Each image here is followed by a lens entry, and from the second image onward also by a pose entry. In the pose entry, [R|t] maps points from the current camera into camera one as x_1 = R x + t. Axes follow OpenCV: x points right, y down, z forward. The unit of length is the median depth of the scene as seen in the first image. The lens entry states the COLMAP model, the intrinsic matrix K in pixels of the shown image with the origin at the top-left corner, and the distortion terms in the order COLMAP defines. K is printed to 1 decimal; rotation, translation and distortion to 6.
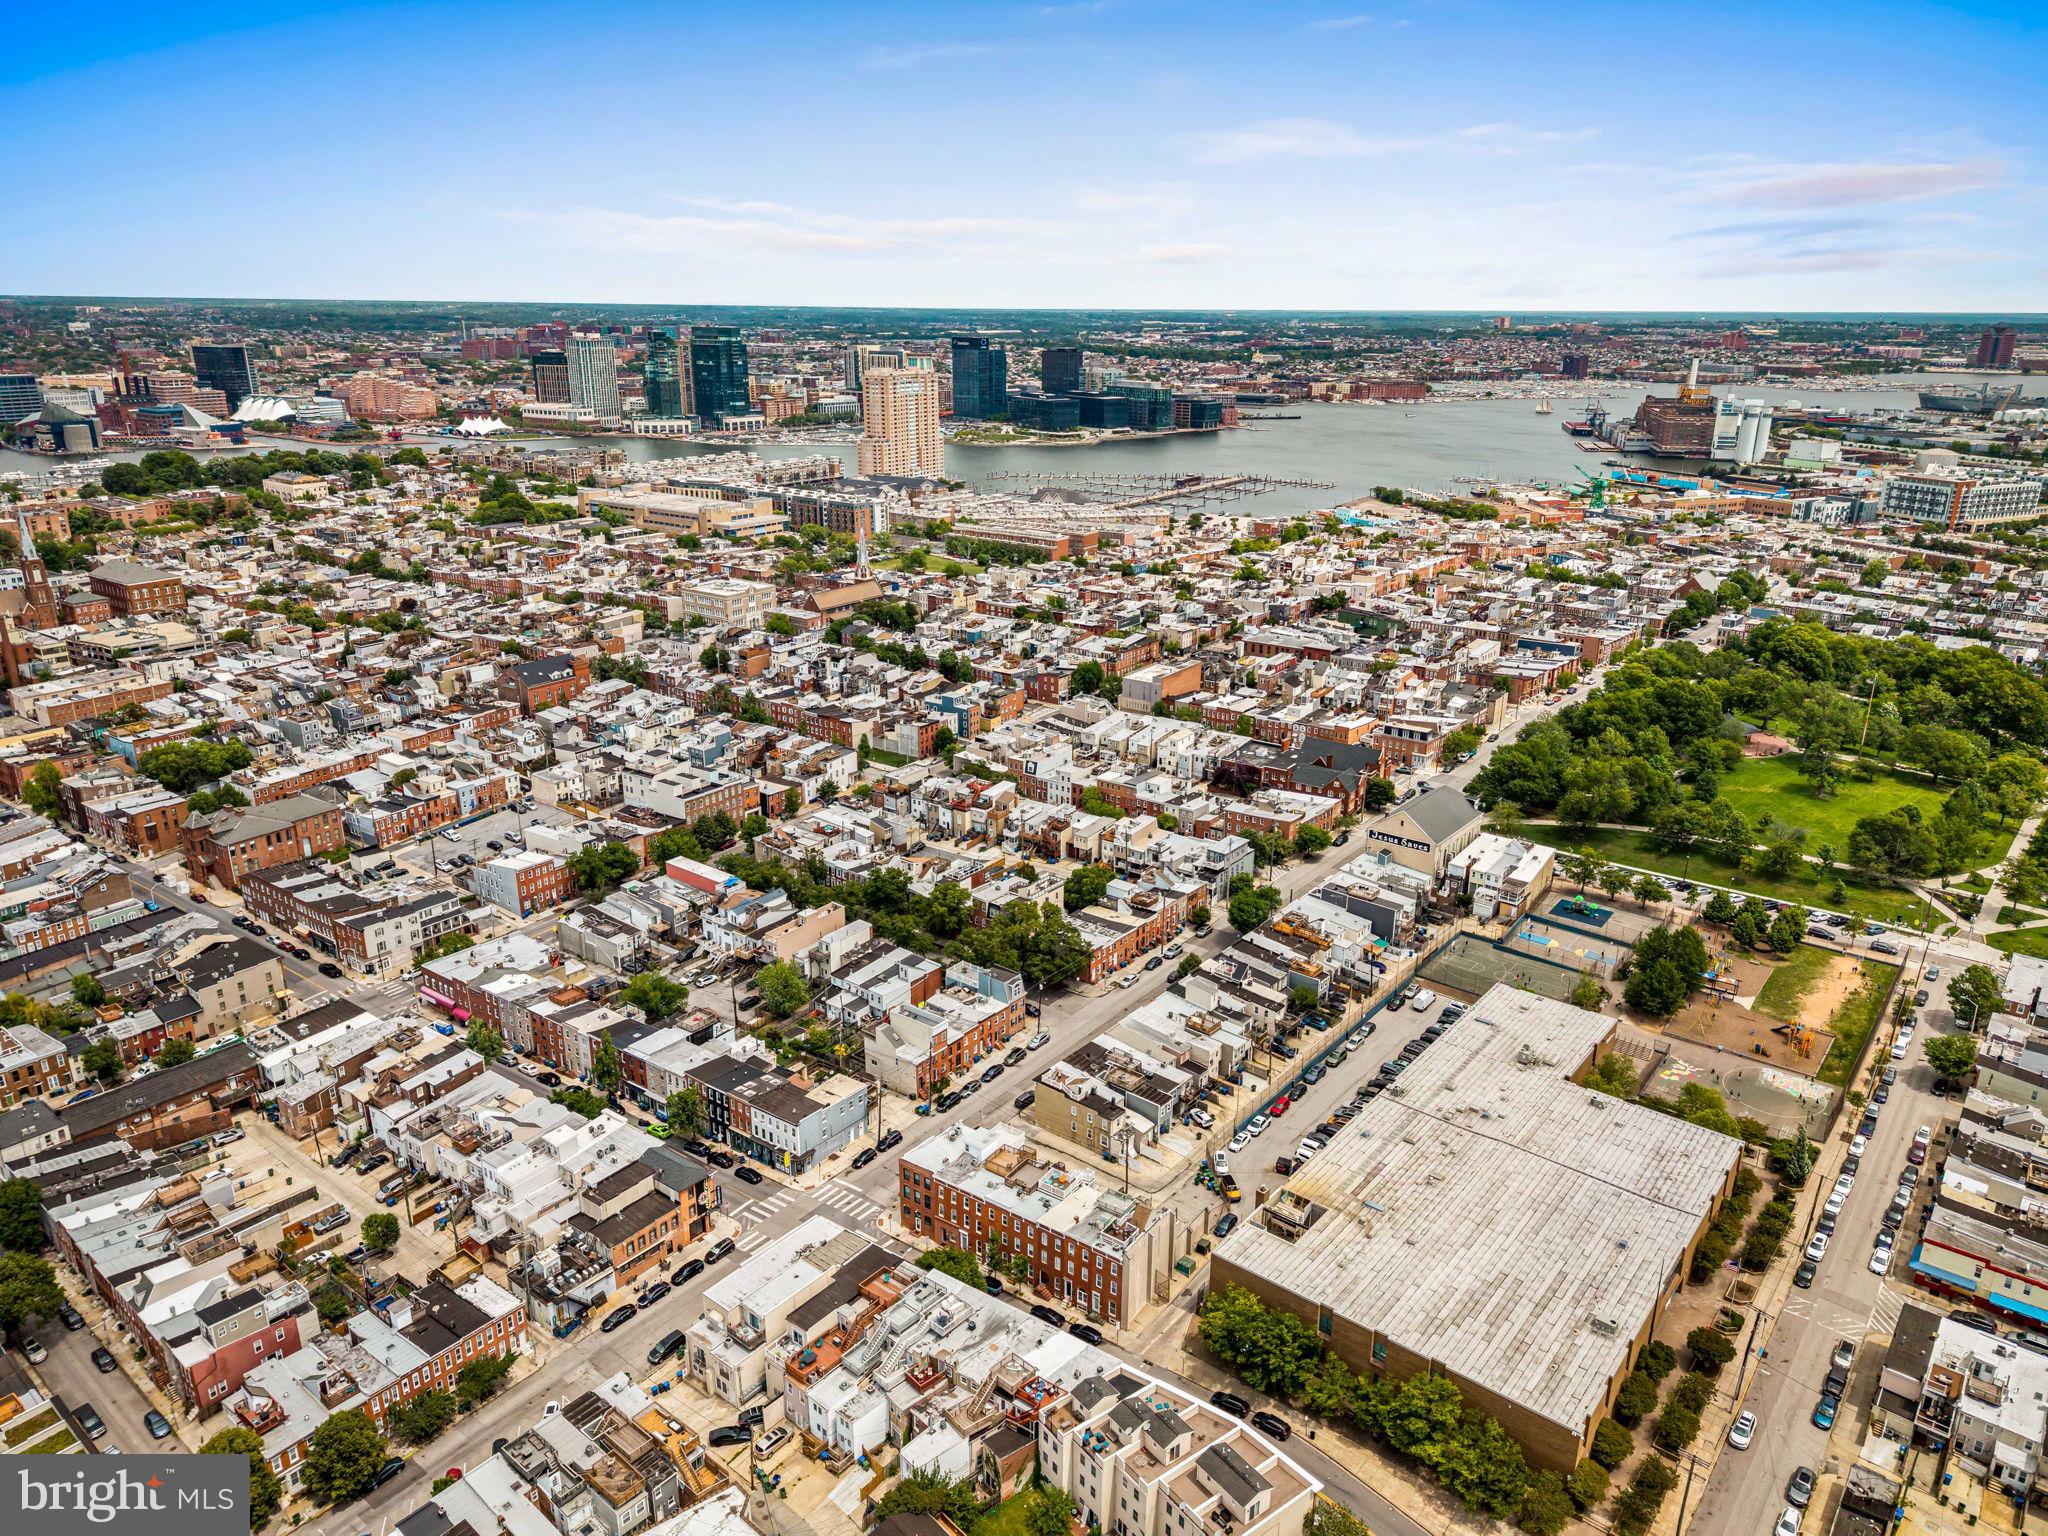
lens RADIAL K [[1368.0, 0, 1025.8], [0, 1368.0, 766.5], [0, 0, 1]] dist [0.041325, -0.046584]
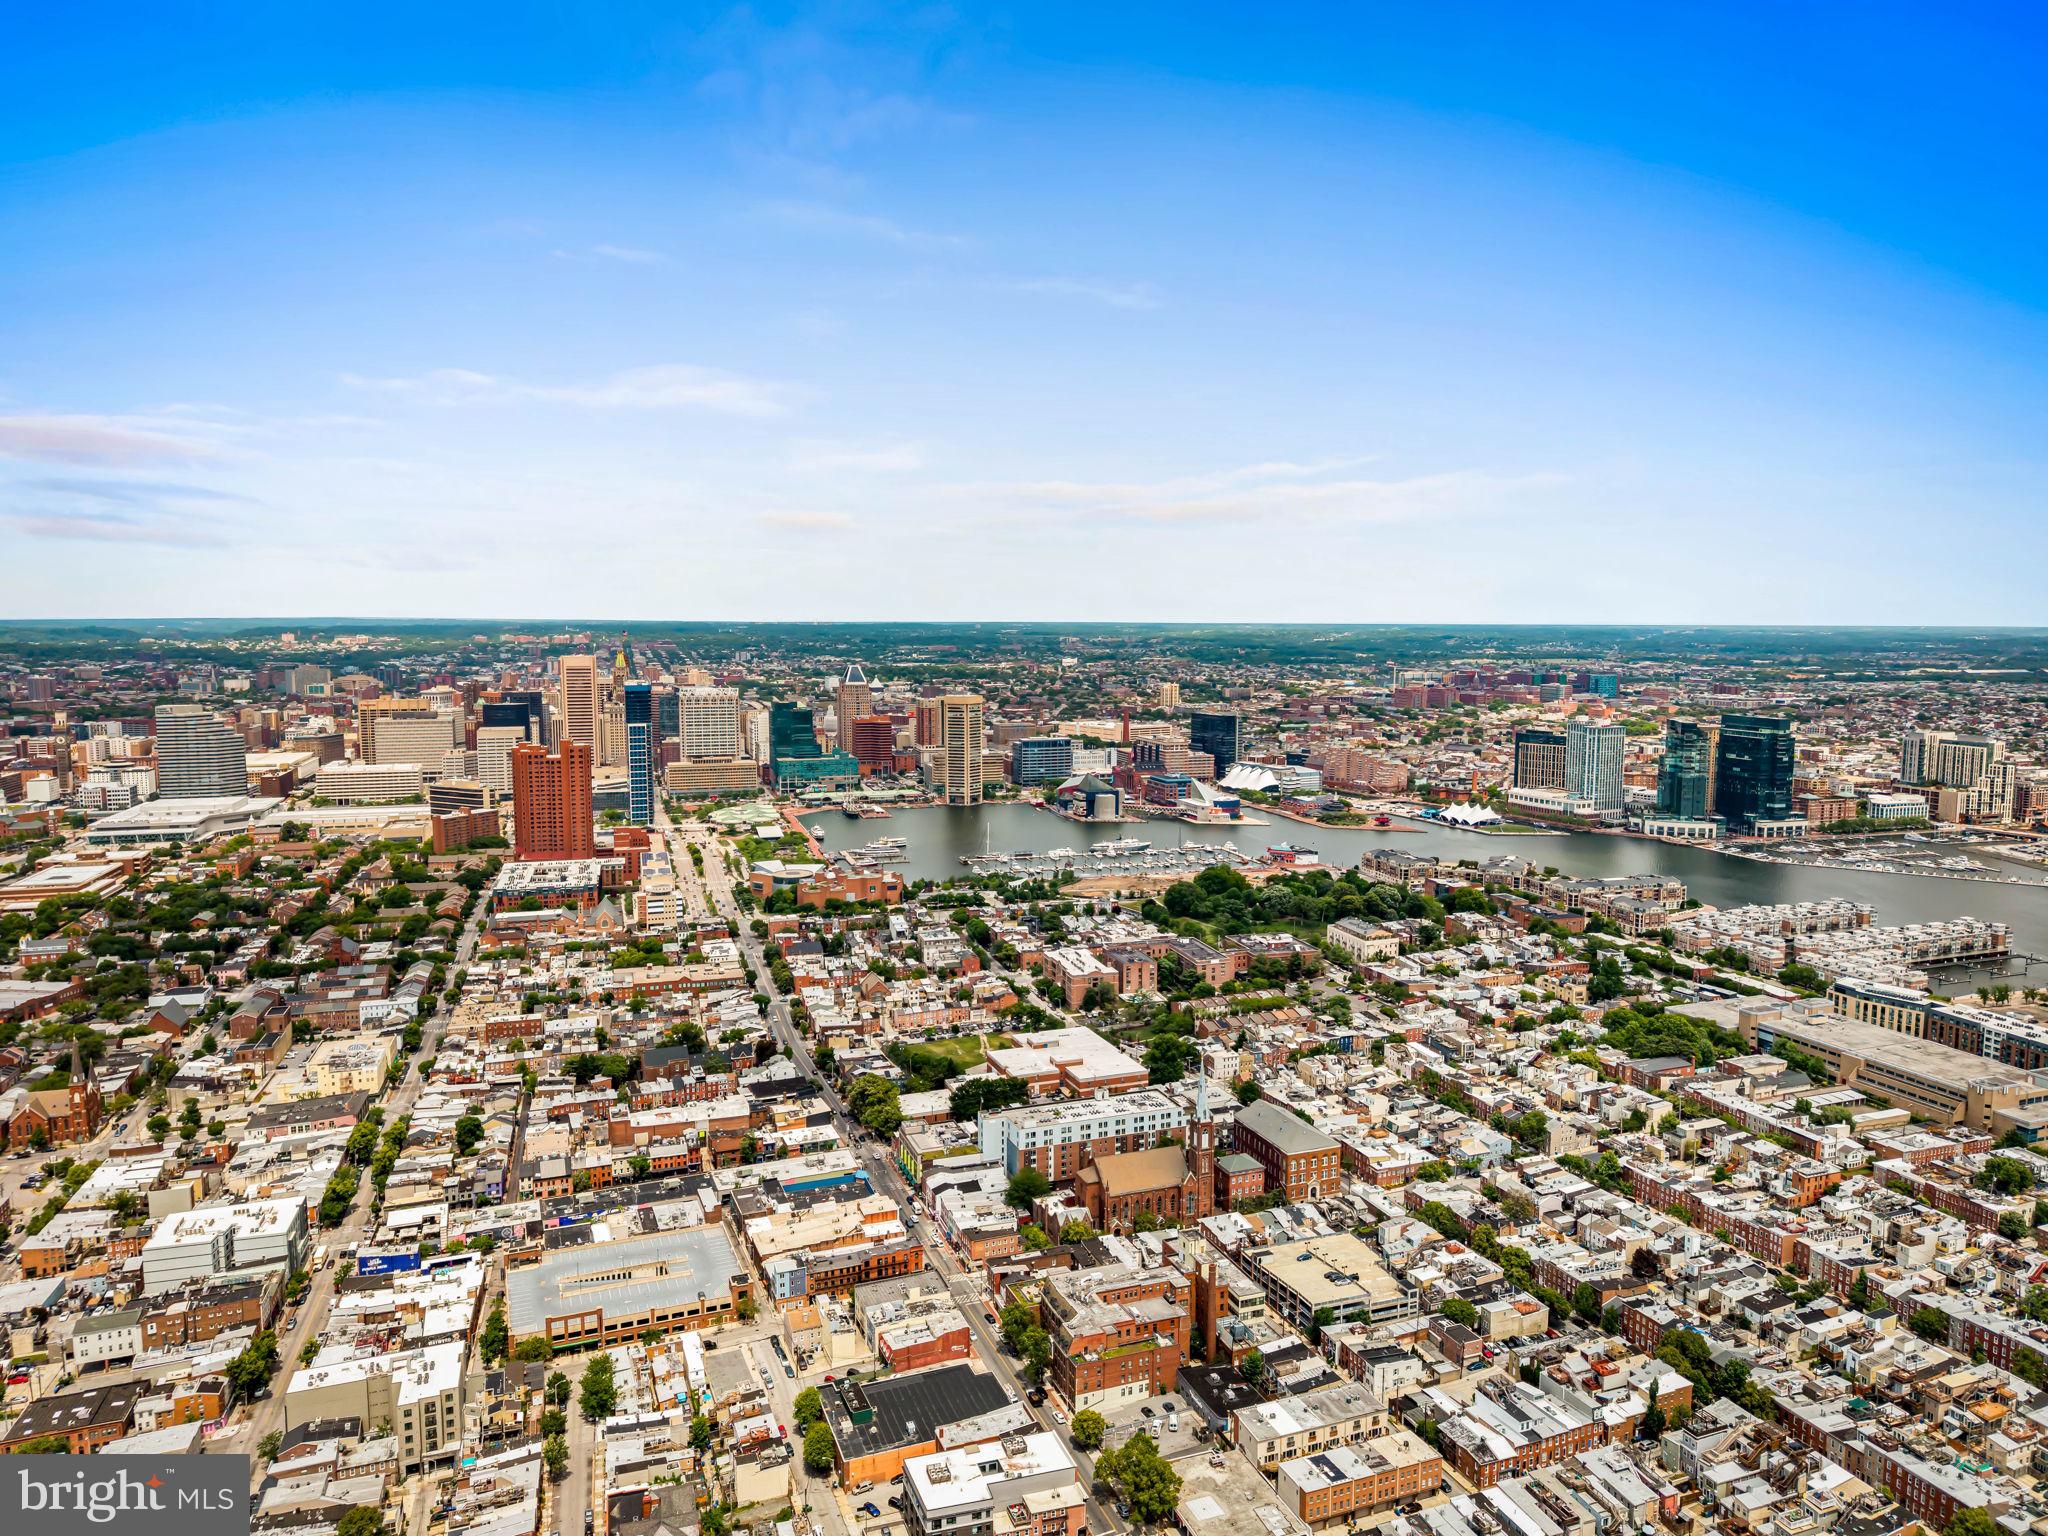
lens RADIAL K [[1368.0, 0, 1025.8], [0, 1368.0, 766.5], [0, 0, 1]] dist [0.041325, -0.046584]
pose [[0.829436, 0.057487, -0.555636, -0.690628], [-0.176832, 0.970557, -0.163553, -0.391973], [0.529874, 0.233911, 0.815180, 0.410496]]
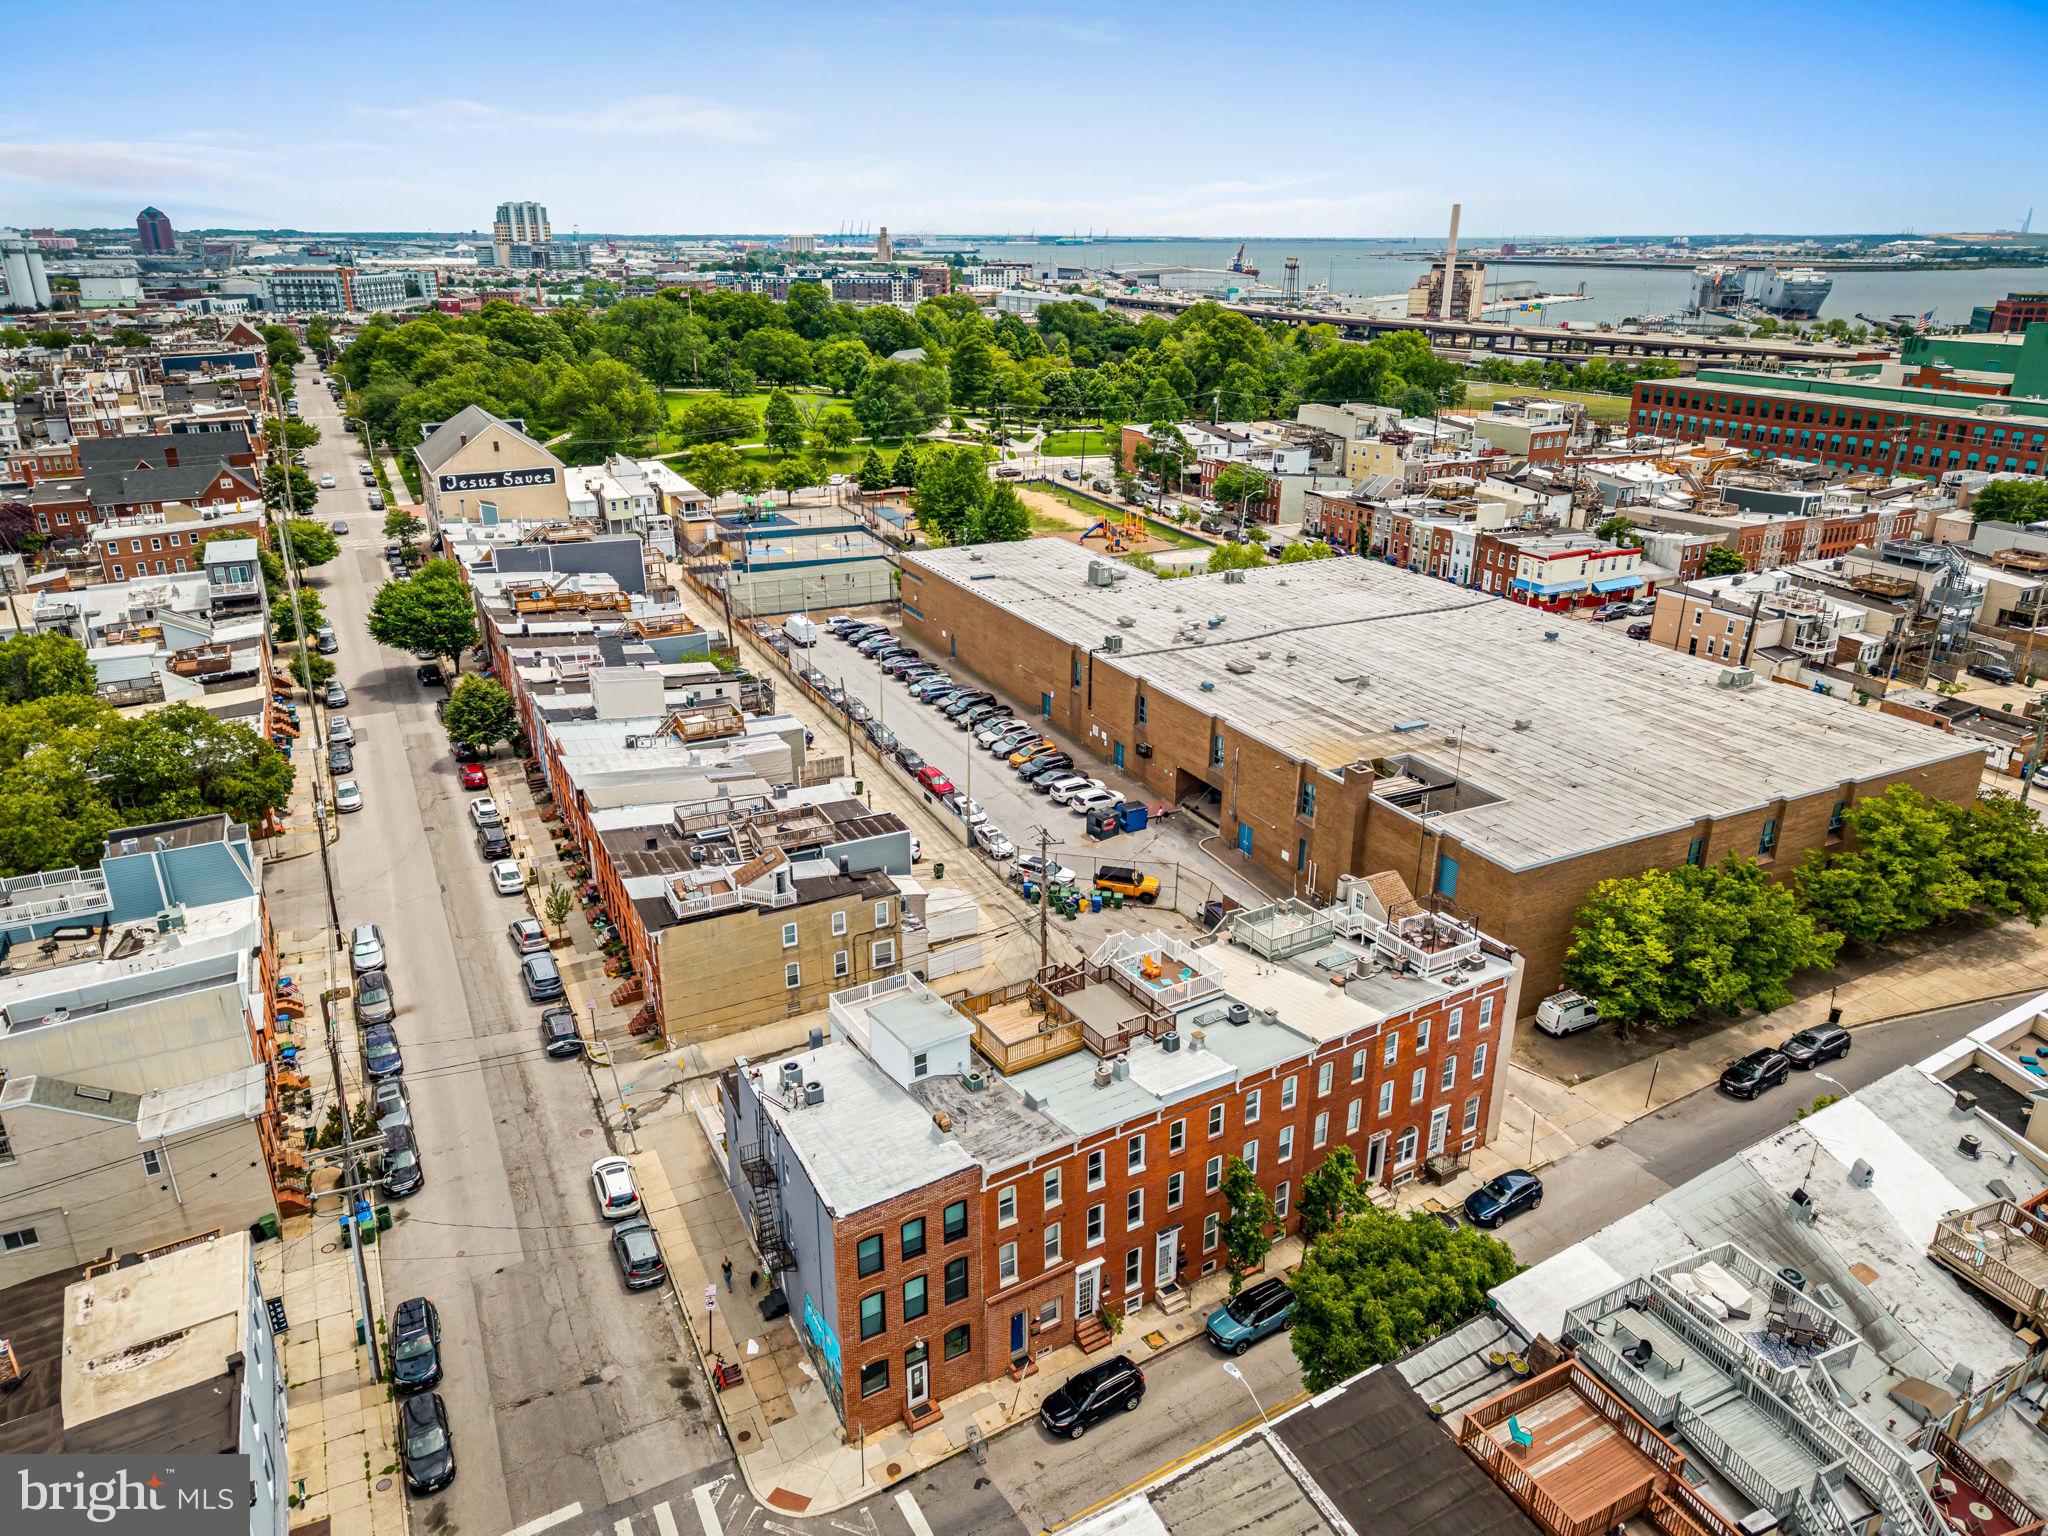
lens RADIAL K [[1359.7, 0, 1026.3], [0, 1359.7, 777.5], [0, 0, 1]] dist [0.054009, -0.066520]
pose [[0.401738, -0.341578, 0.849665, -0.189992], [0.292322, 0.927123, 0.234502, 0.106430], [-0.867845, 0.154167, 0.472312, 0.574329]]
